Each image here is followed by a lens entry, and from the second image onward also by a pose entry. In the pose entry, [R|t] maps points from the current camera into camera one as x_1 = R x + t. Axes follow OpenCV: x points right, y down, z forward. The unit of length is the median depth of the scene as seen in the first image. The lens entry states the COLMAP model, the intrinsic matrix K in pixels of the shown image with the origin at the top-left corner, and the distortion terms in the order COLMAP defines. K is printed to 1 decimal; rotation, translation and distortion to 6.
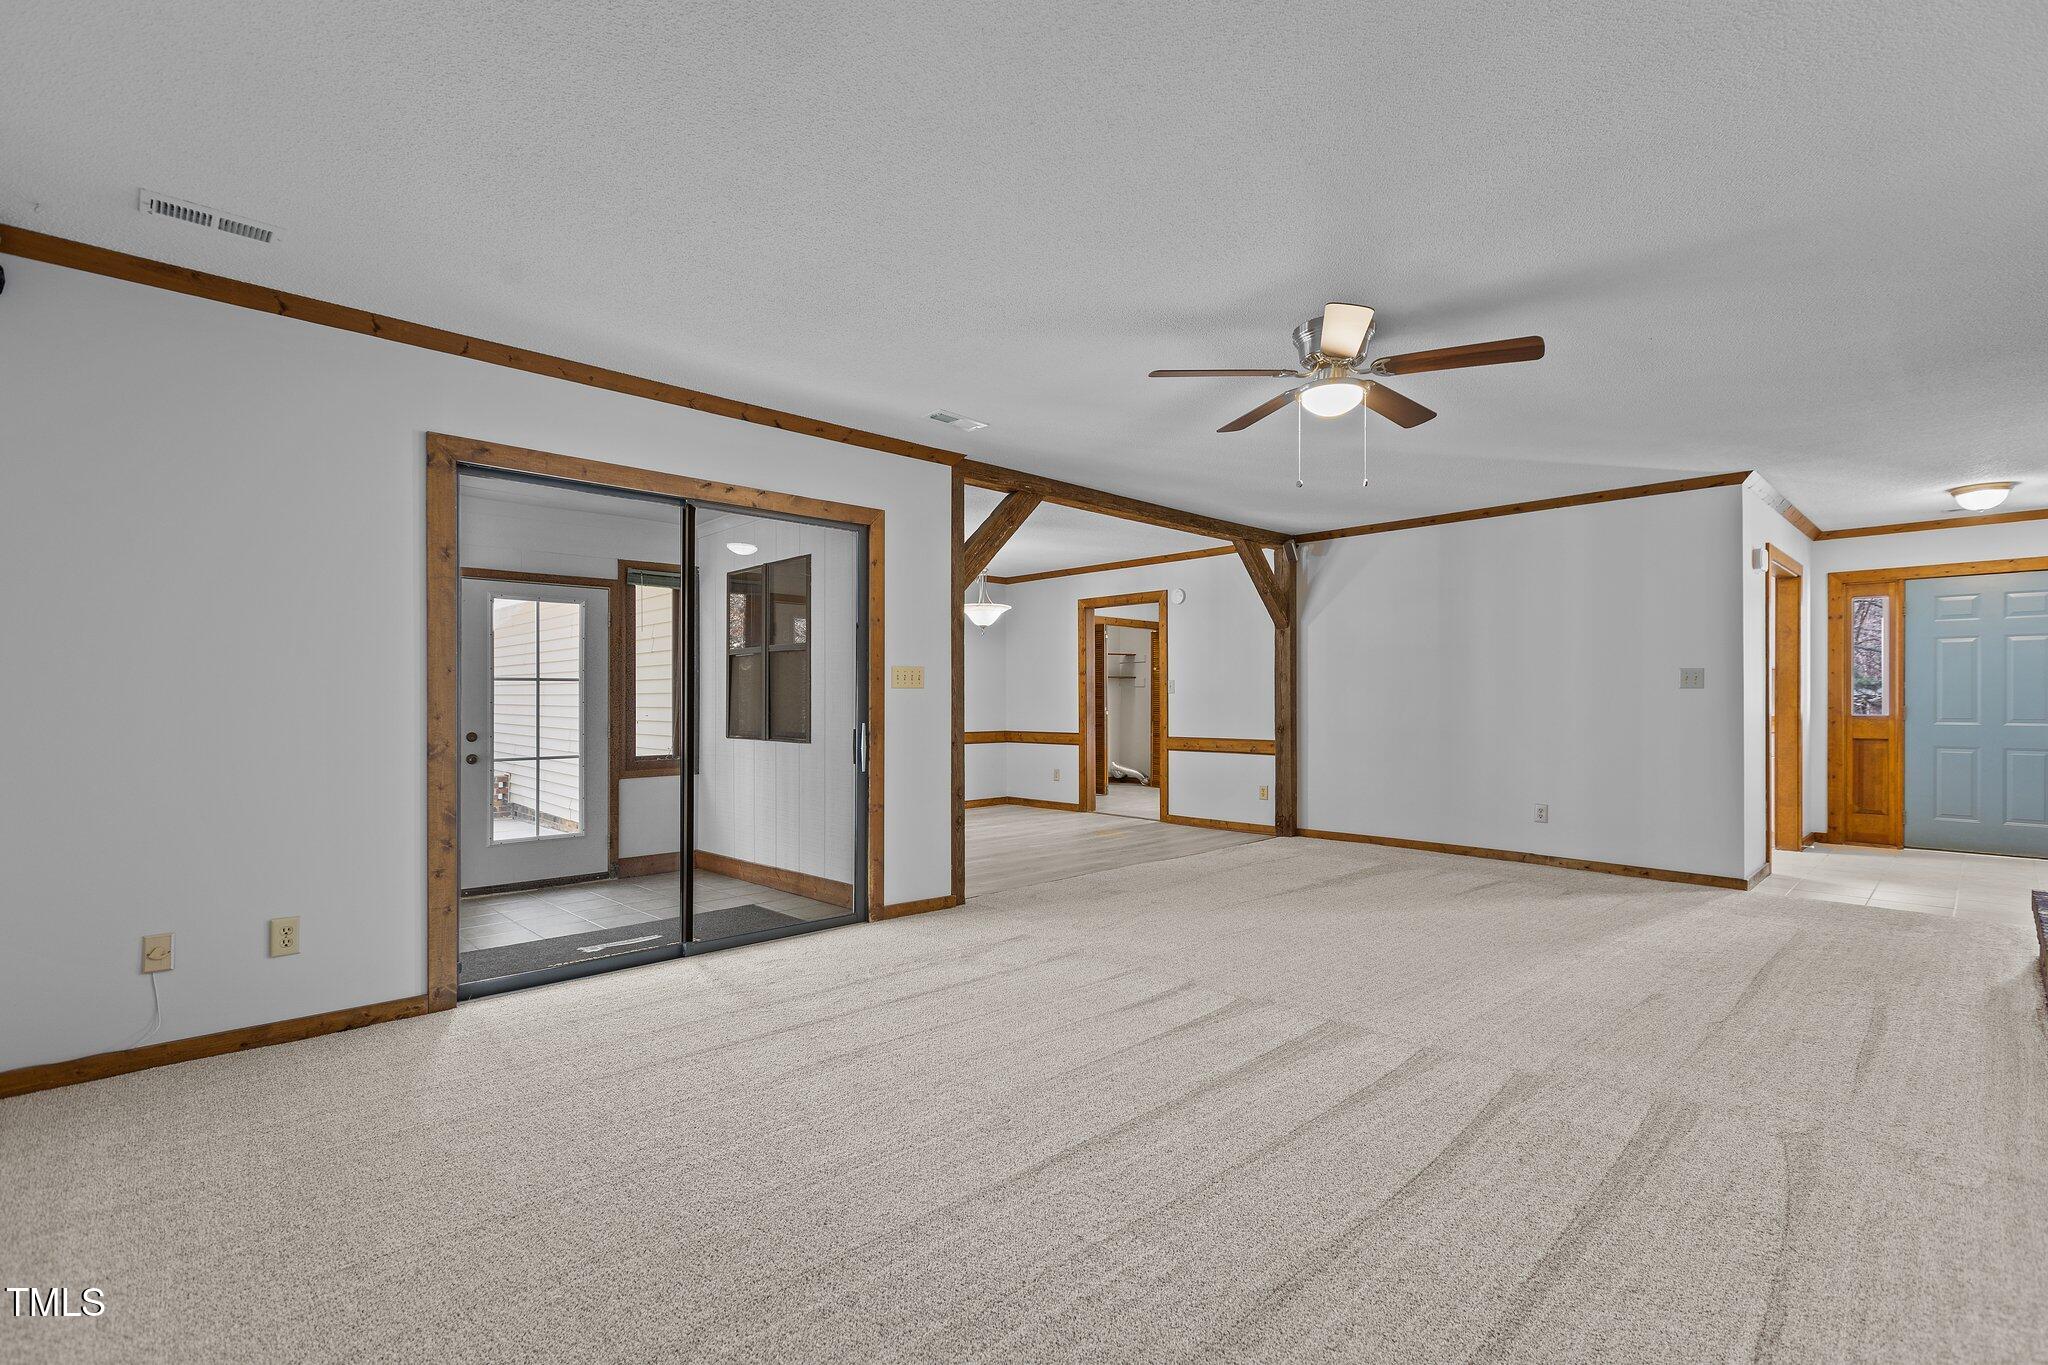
lens RADIAL K [[916.7, 0, 1031.4], [0, 916.7, 701.6], [0, 0, 1]] dist [0.003254, -0.000325]
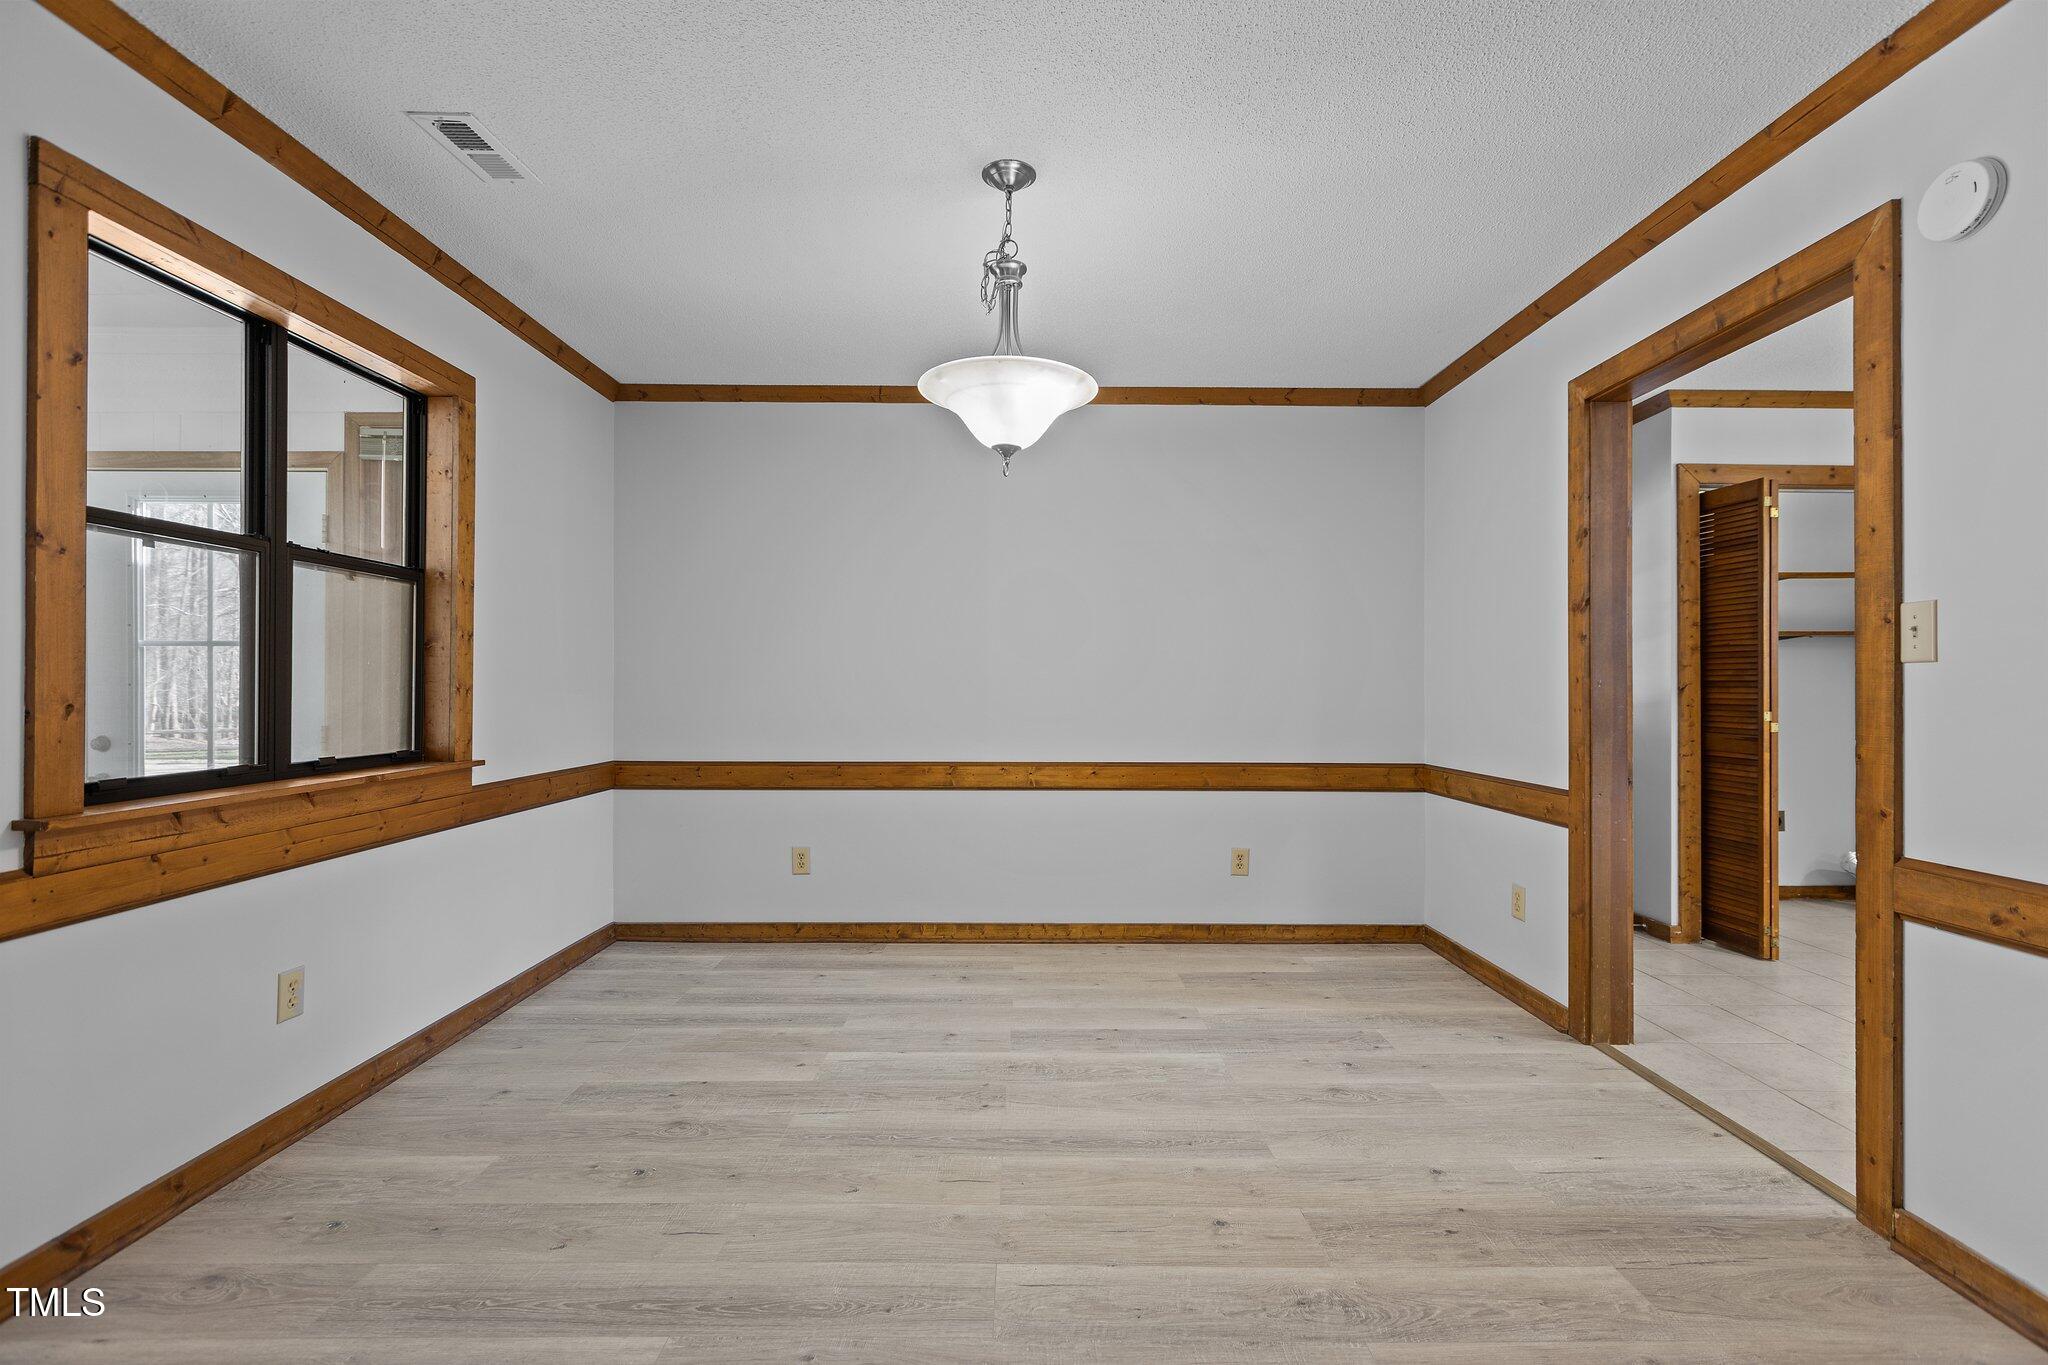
lens RADIAL K [[916.7, 0, 1028.9], [0, 916.7, 682.0], [0, 0, 1]] dist [0.003254, -0.000325]
pose [[0.722829, 0.002927, -0.691021, 0.348379], [-0.007087, 0.999970, -0.003178, -0.004596], [0.690991, 0.007195, 0.722828, 1.585878]]
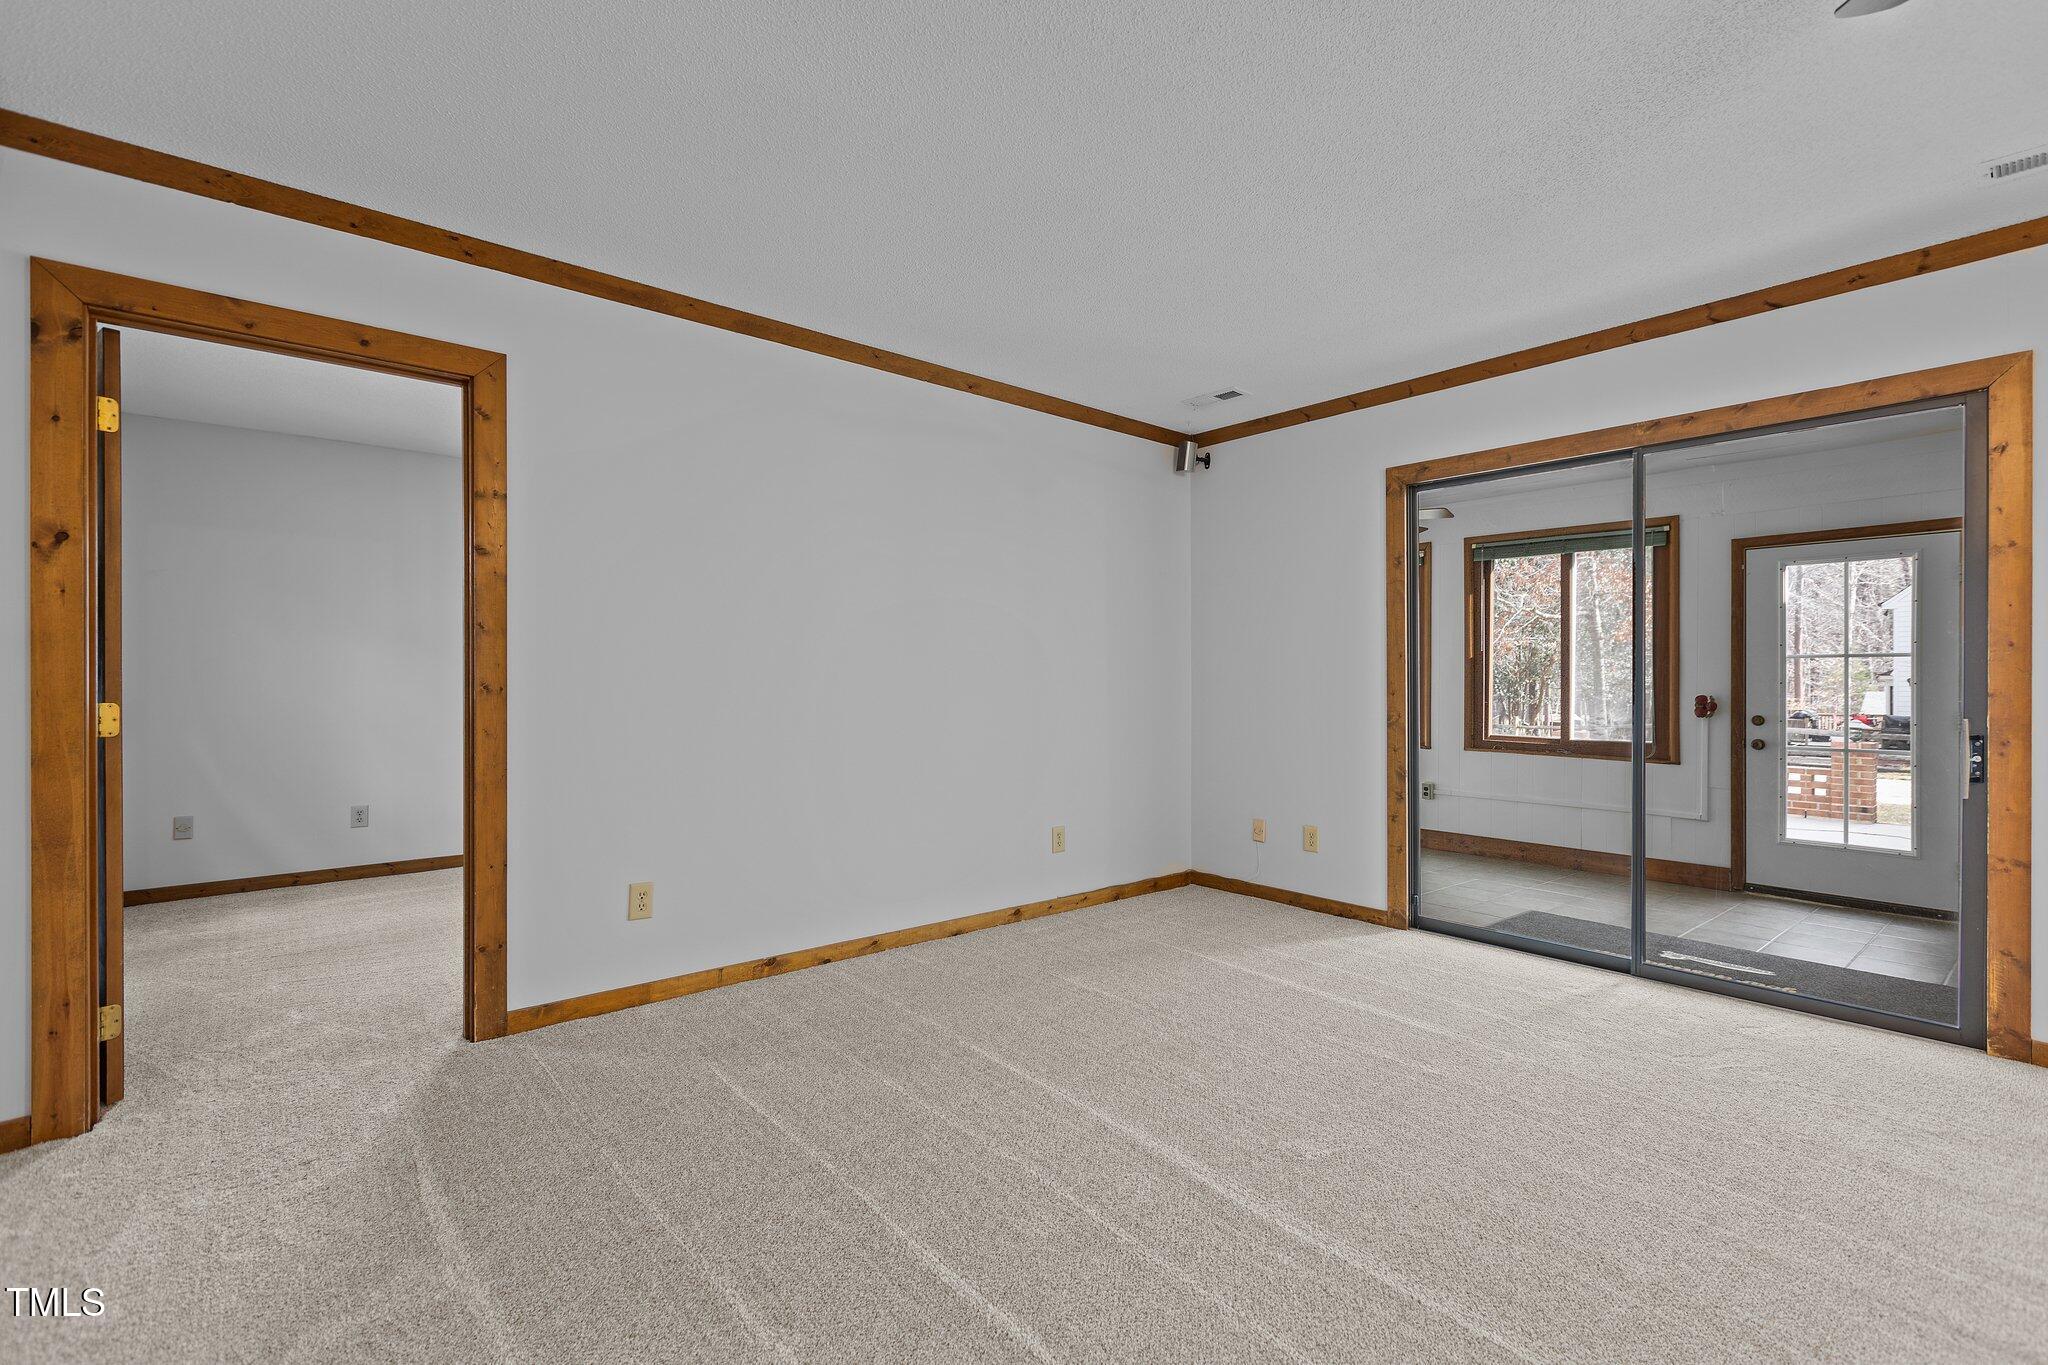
lens RADIAL K [[916.7, 0, 1029.5], [0, 916.7, 683.4], [0, 0, 1]] dist [0.003254, -0.000325]
pose [[-0.051574, 0.004987, -0.998657, 0.563989], [-0.002359, 0.999984, 0.005116, -0.002261], [0.998666, 0.002620, -0.051561, 0.510393]]
